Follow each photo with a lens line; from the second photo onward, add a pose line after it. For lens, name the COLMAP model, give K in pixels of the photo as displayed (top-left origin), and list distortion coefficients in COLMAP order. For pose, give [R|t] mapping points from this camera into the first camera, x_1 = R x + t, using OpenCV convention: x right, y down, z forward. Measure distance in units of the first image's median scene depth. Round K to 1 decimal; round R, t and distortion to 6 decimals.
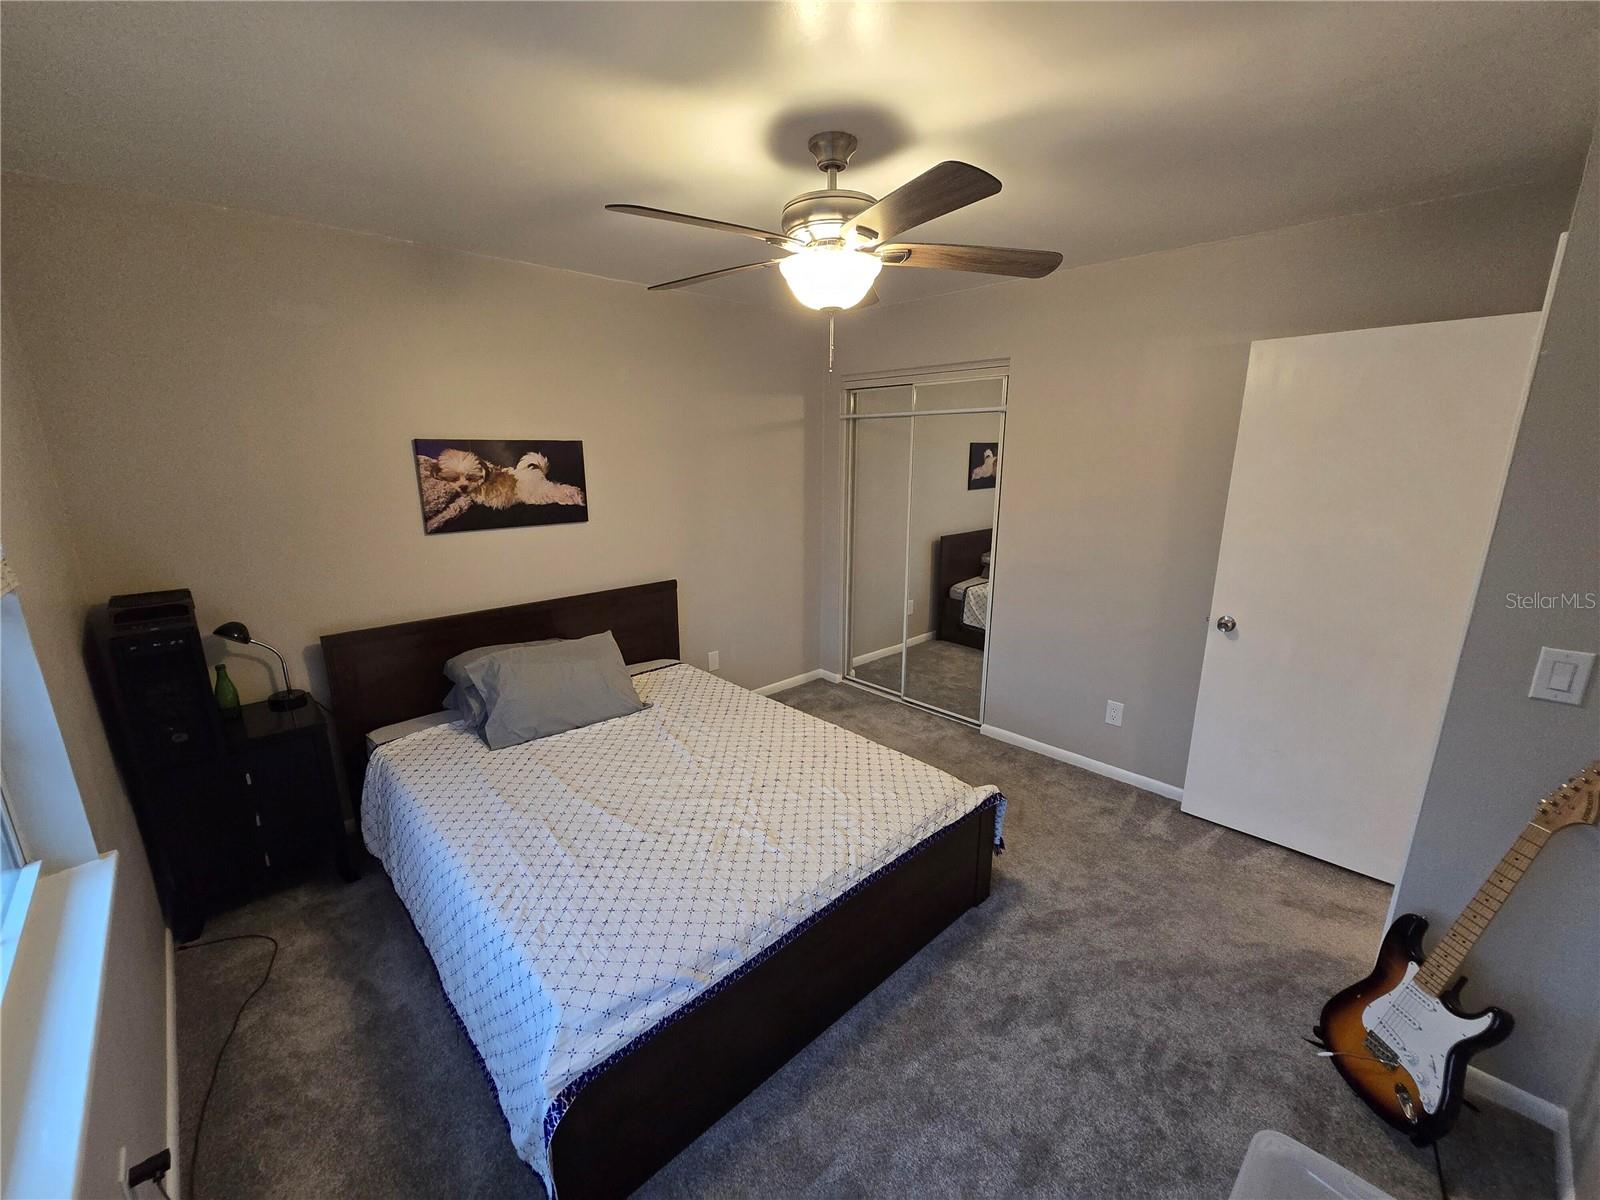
lens RADIAL K [[656.6, 0, 792.7], [0, 656.6, 612.2], [0, 0, 1]] dist [-0.002671, -0.000220]
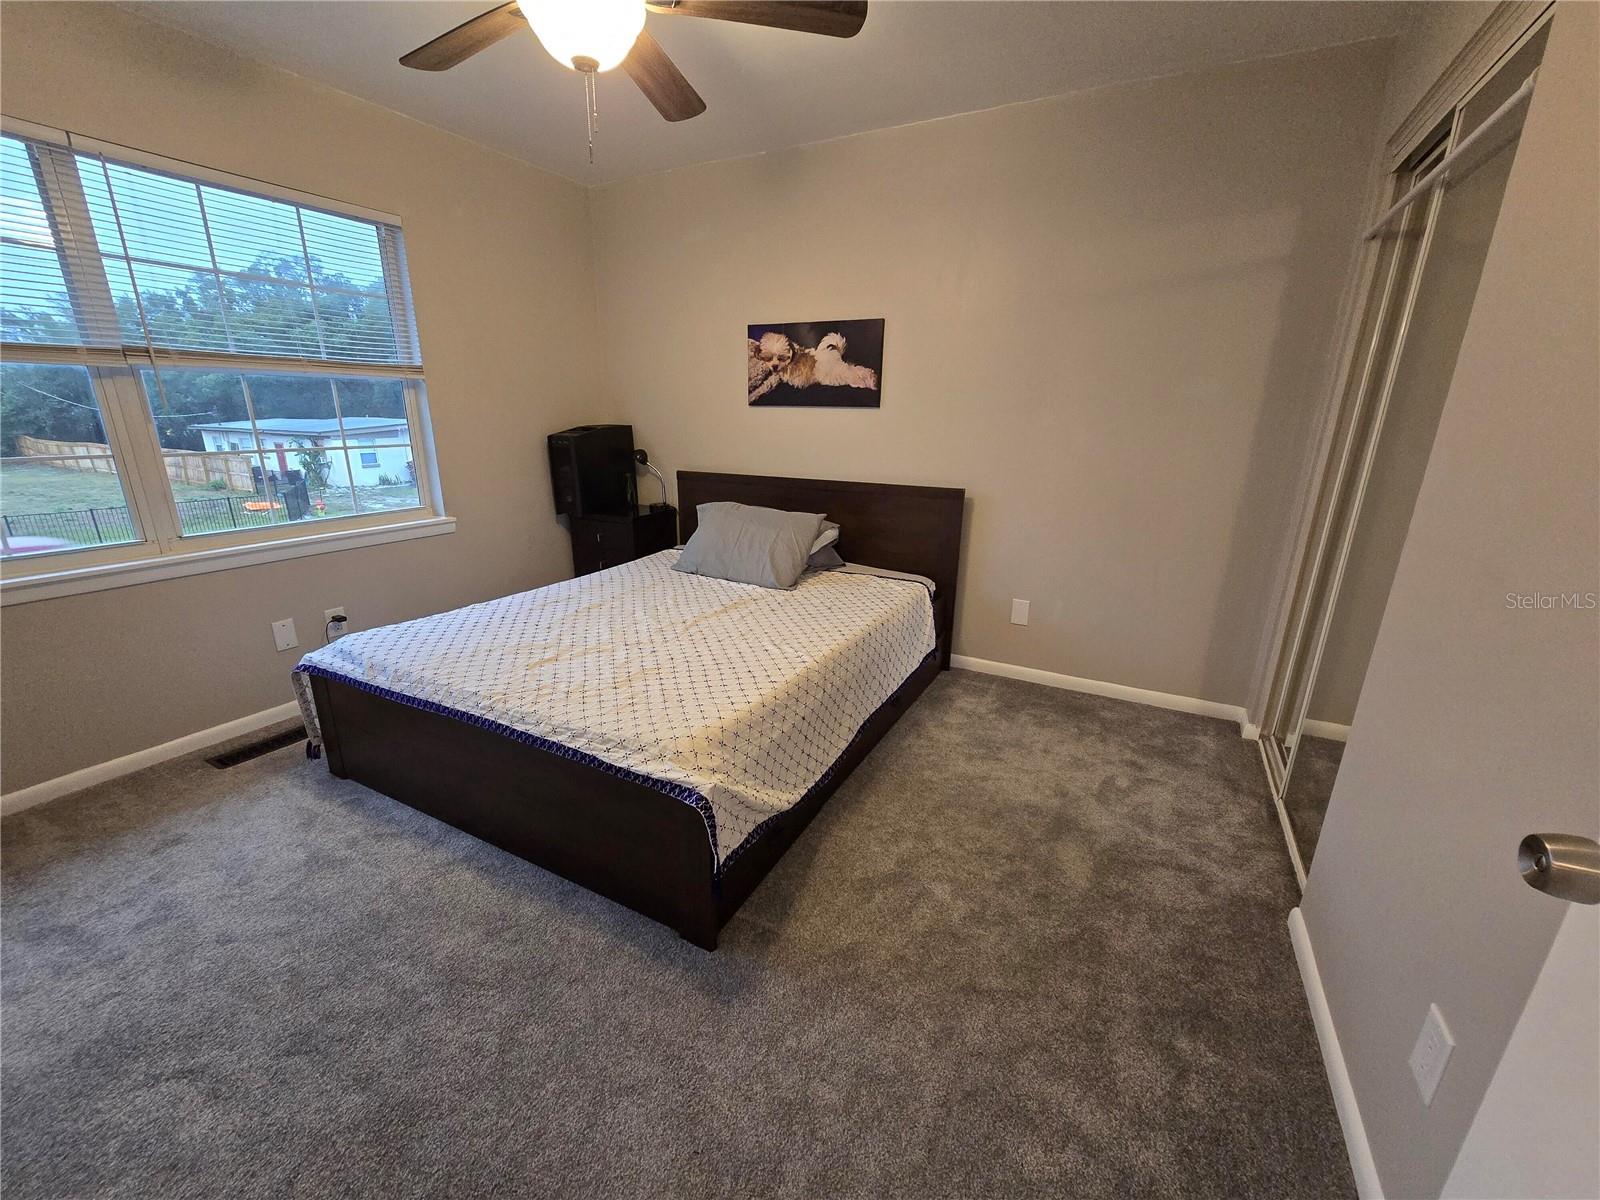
lens RADIAL K [[656.6, 0, 792.7], [0, 656.6, 612.2], [0, 0, 1]] dist [-0.002671, -0.000220]
pose [[0.316324, 0.283368, -0.905341, 0.672973], [-0.244664, 0.946428, 0.210743, -0.030166], [0.916558, 0.154841, 0.368708, 0.652615]]
